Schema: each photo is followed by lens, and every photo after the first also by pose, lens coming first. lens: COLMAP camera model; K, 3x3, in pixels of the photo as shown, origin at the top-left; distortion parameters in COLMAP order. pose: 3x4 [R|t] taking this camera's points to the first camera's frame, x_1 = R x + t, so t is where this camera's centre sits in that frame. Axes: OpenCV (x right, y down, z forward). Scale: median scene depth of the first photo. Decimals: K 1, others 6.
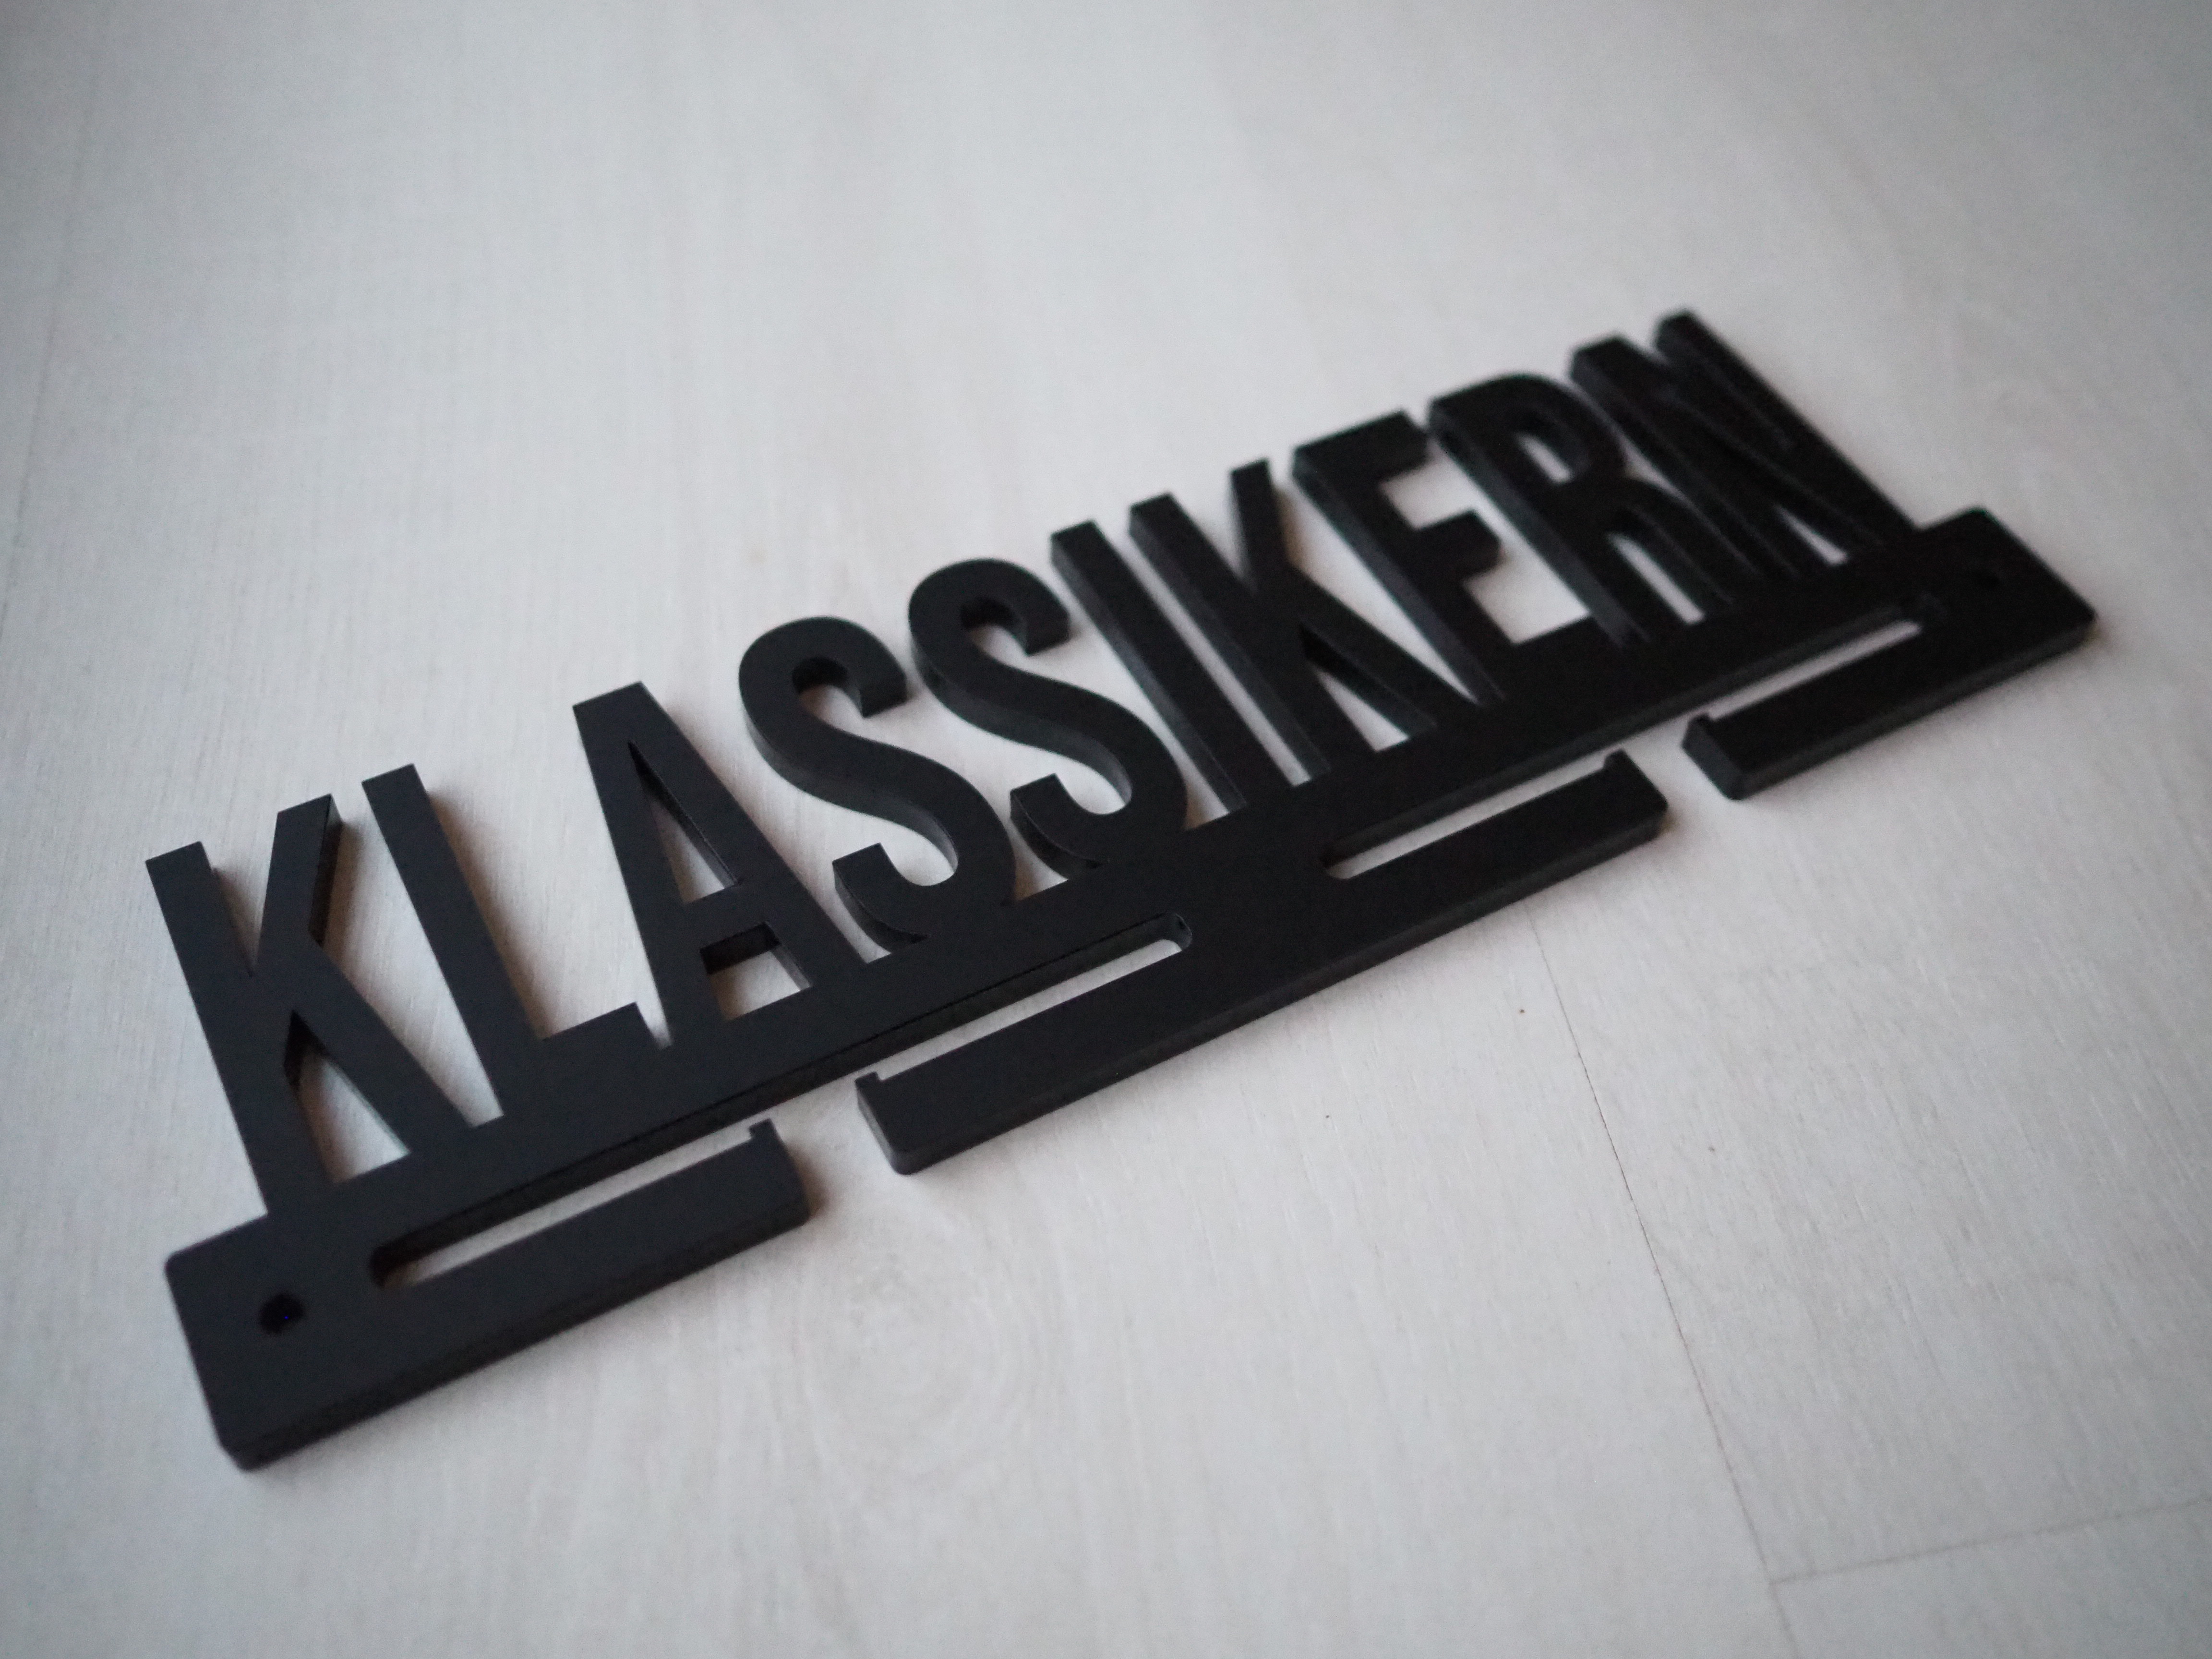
lens RADIAL K [[2172.0, 0, 1100.2], [0, 2172.0, 875.3], [0, 0, 1]] dist [-0.010203, -0.003497]
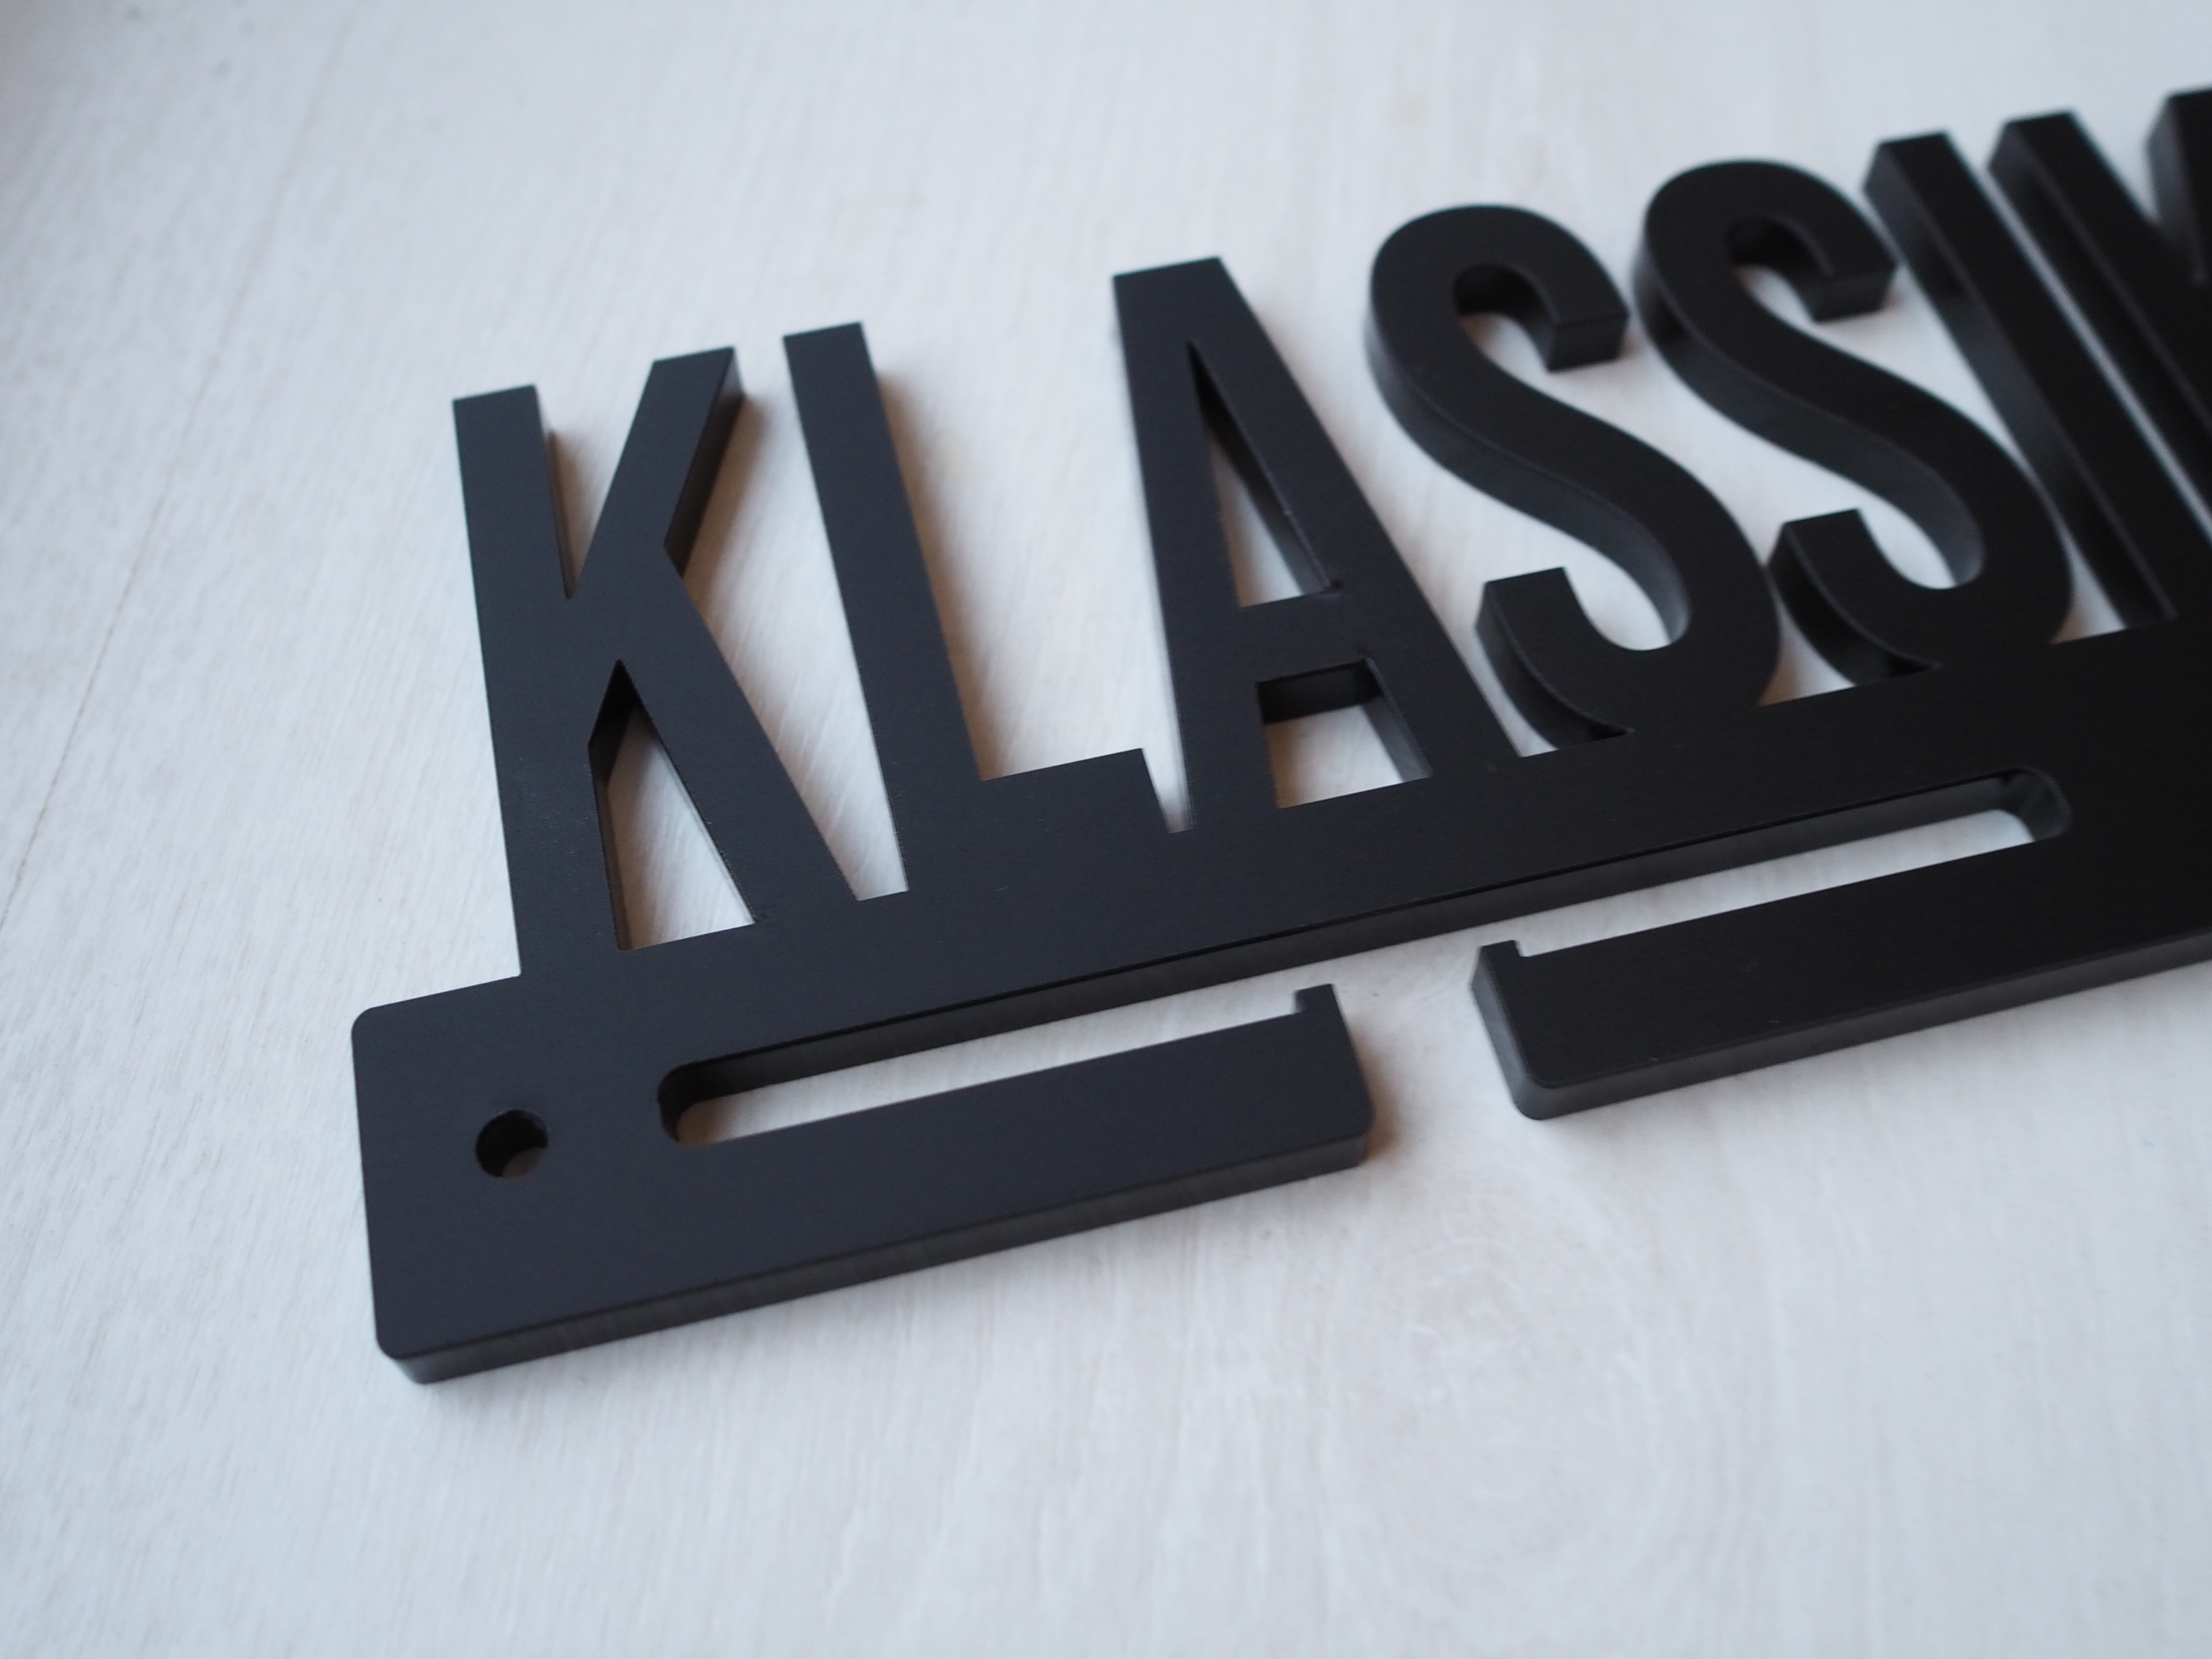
lens RADIAL K [[2172.0, 0, 1100.2], [0, 2172.0, 875.3], [0, 0, 1]] dist [-0.010203, -0.003497]
pose [[0.967158, 0.196374, -0.161380, -0.111308], [-0.179506, 0.977208, 0.113323, 0.024186], [0.179955, -0.080633, 0.980364, 0.366048]]
